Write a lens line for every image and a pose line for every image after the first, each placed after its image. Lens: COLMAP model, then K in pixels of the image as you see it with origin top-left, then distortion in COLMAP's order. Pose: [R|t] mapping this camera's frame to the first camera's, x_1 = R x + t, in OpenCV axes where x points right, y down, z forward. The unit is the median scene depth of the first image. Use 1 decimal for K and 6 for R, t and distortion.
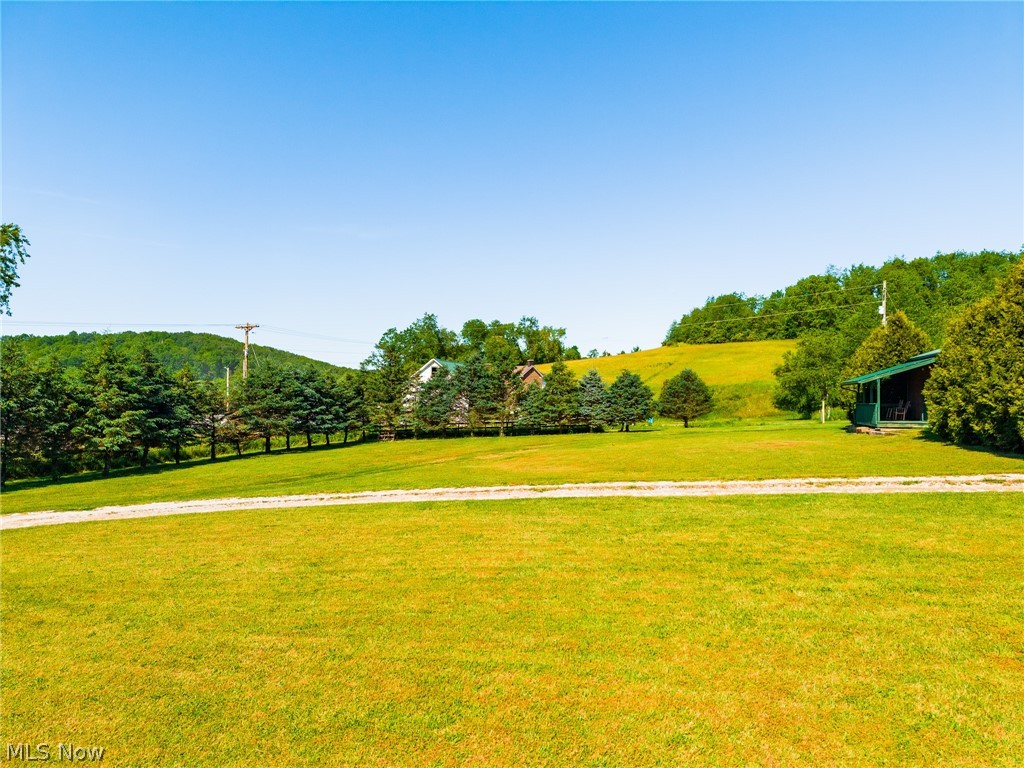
lens RADIAL K [[682.6, 0, 519.7], [0, 682.6, 383.0], [0, 0, 1]] dist [0.034588, -0.038758]
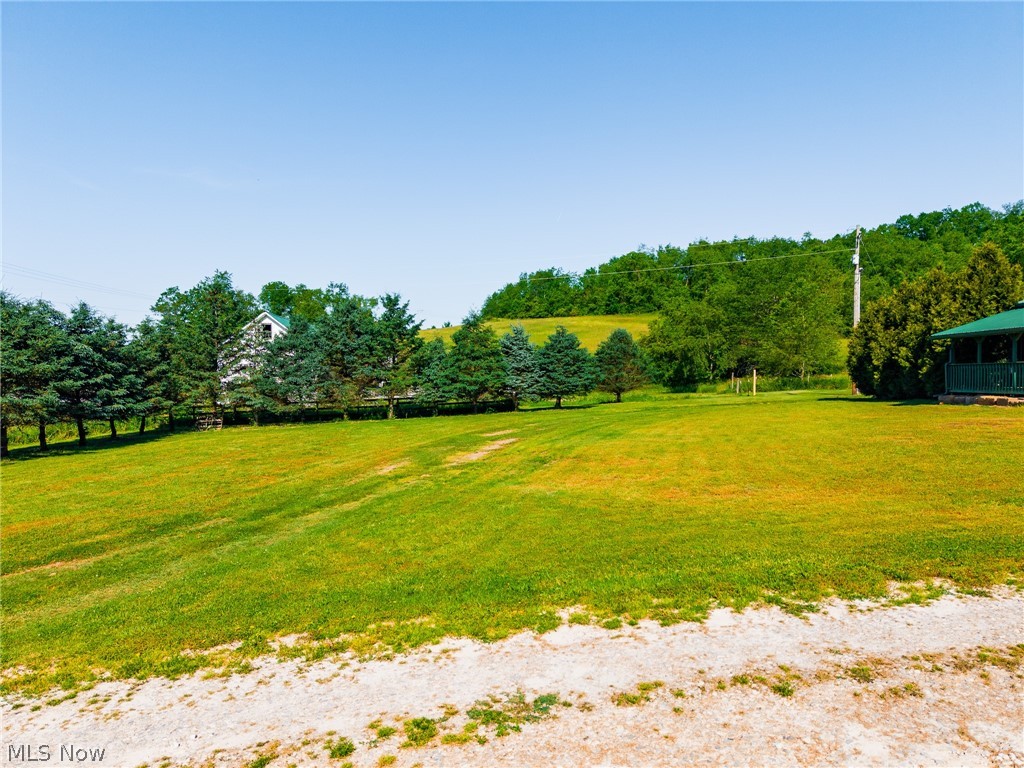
lens RADIAL K [[682.6, 0, 513.5], [0, 682.6, 393.7], [0, 0, 1]] dist [0.034588, -0.038758]
pose [[0.956505, -0.008988, 0.291576, -0.108205], [-0.004521, 0.998948, 0.045625, 0.019168], [-0.291680, -0.044959, 0.955459, 0.280753]]
